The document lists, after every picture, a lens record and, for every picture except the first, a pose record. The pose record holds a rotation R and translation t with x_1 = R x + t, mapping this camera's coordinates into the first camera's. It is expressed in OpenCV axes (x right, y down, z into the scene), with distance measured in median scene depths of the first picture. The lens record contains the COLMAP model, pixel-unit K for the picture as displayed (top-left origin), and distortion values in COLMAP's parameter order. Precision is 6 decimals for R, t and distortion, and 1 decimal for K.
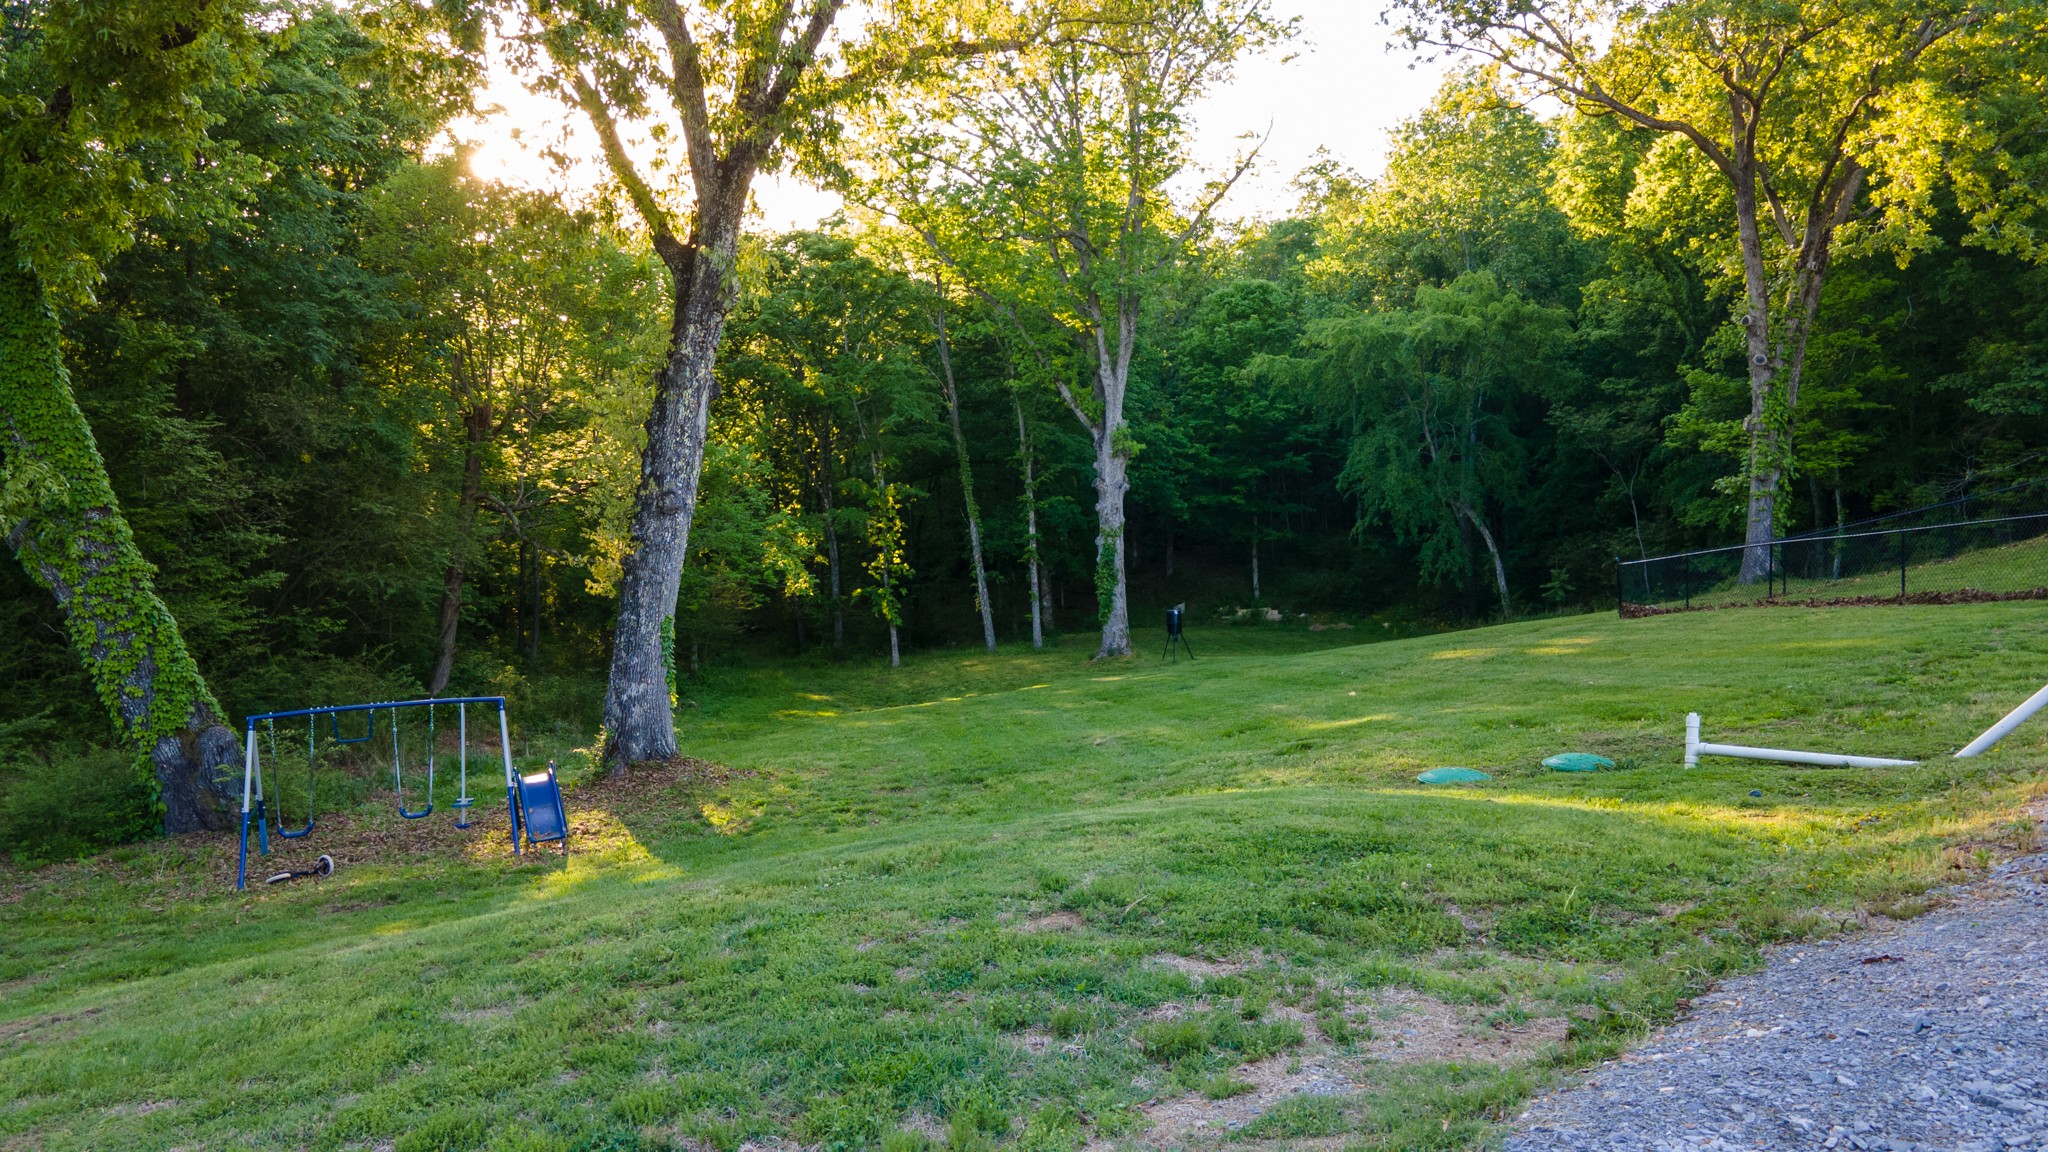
lens RADIAL K [[1460.1, 0, 1010.3], [0, 1460.1, 583.2], [0, 0, 1]] dist [0.010148, -0.013131]
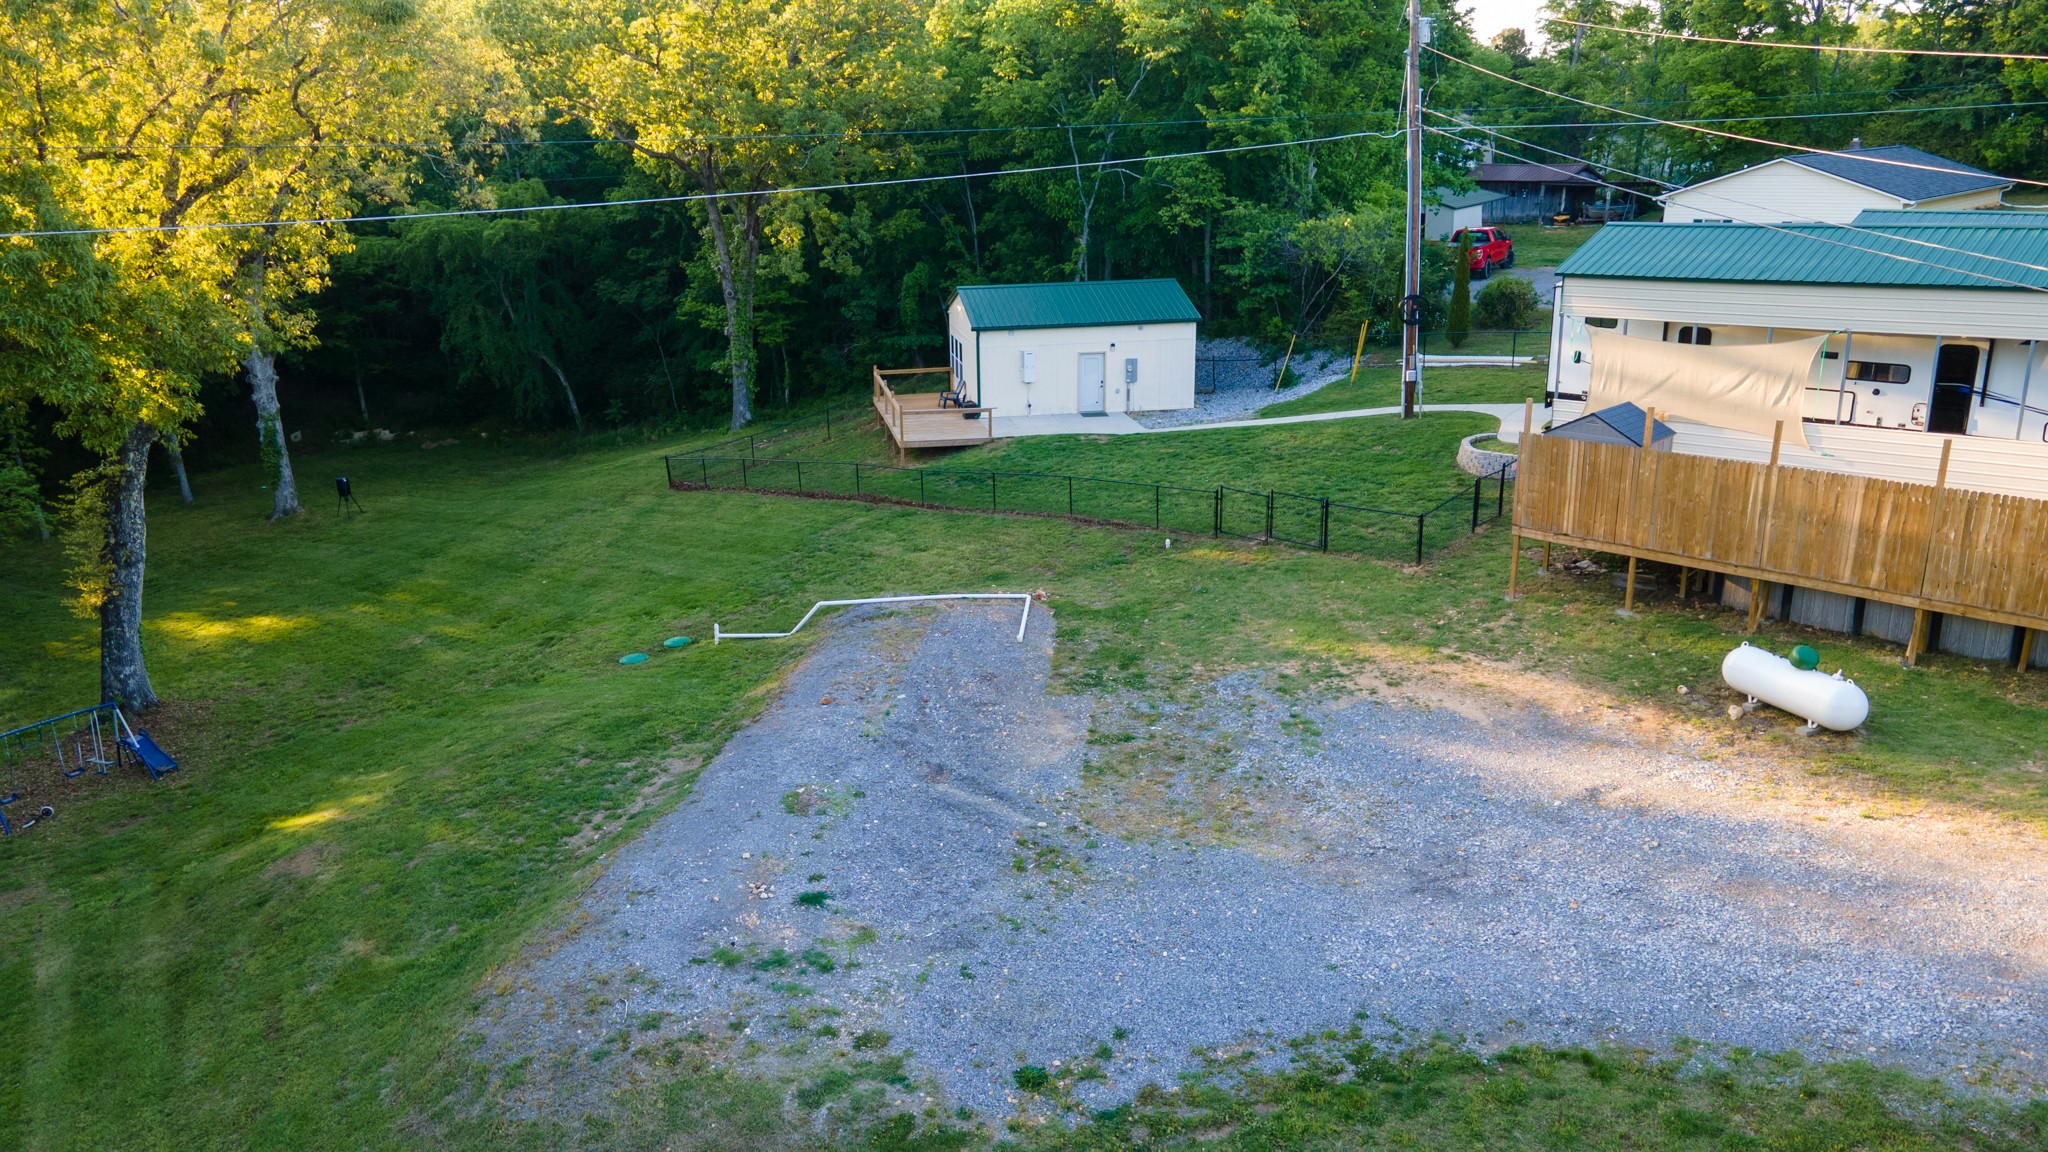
lens RADIAL K [[1460.1, 0, 1031.1], [0, 1460.1, 585.4], [0, 0, 1]] dist [0.010148, -0.013131]
pose [[0.792042, -0.184406, 0.581948, -0.199965], [0.053935, 0.970695, 0.234184, -0.180273], [-0.608079, -0.154096, 0.778777, -0.458404]]
